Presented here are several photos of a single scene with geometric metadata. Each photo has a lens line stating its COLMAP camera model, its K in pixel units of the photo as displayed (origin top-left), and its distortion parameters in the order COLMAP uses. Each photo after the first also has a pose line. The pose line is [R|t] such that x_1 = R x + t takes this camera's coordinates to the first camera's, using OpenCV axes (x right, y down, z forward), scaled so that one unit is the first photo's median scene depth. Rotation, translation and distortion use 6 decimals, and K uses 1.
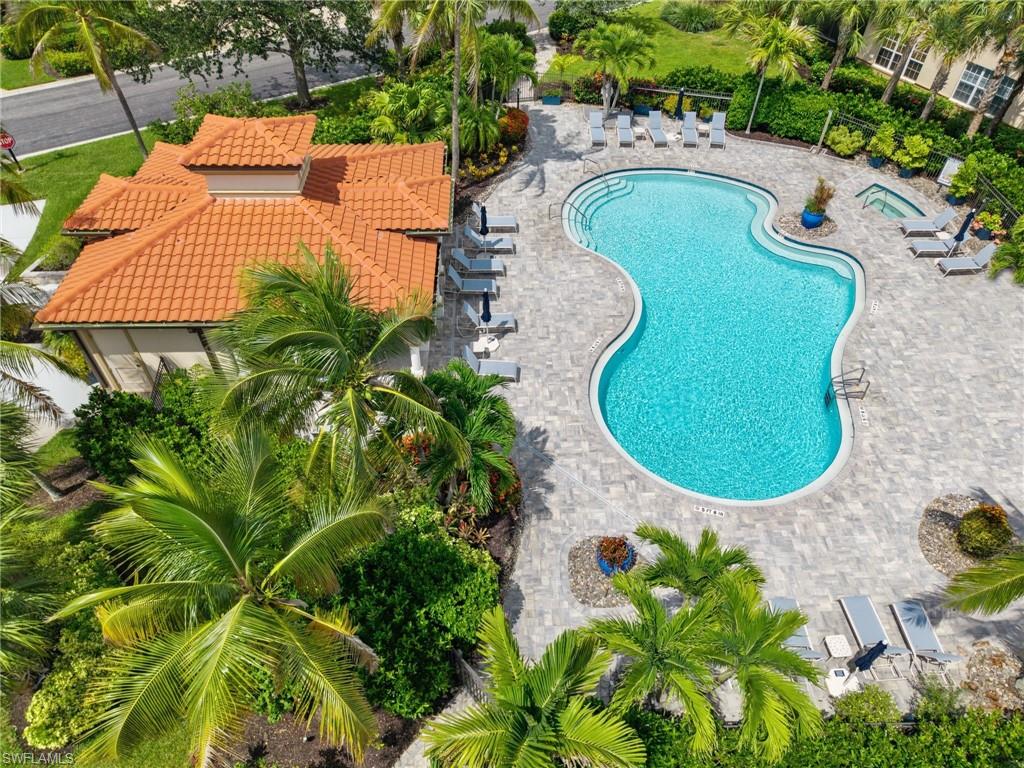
lens RADIAL K [[688.8, 0, 511.8], [0, 688.8, 387.2], [0, 0, 1]] dist [-0.009082, -0.001734]
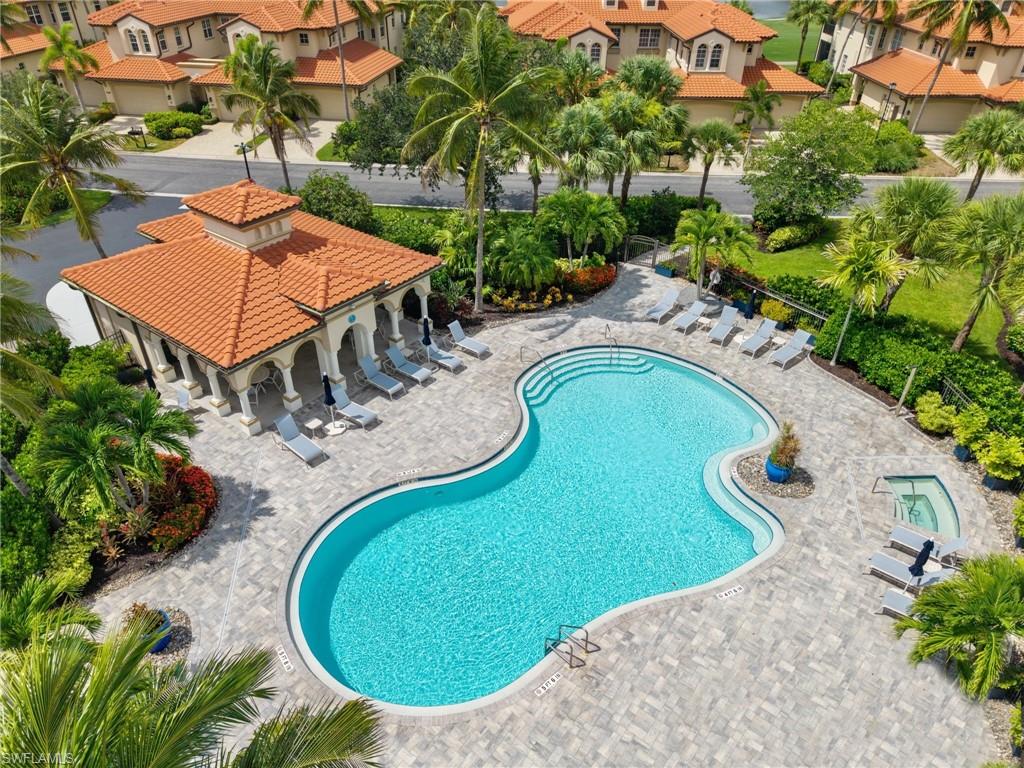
lens RADIAL K [[688.8, 0, 514.1], [0, 688.8, 383.2], [0, 0, 1]] dist [-0.009082, -0.001734]
pose [[0.782297, 0.349791, -0.515420, 0.511834], [-0.450599, 0.889087, -0.080531, -0.120449], [0.430084, 0.295247, 0.853146, 0.150463]]
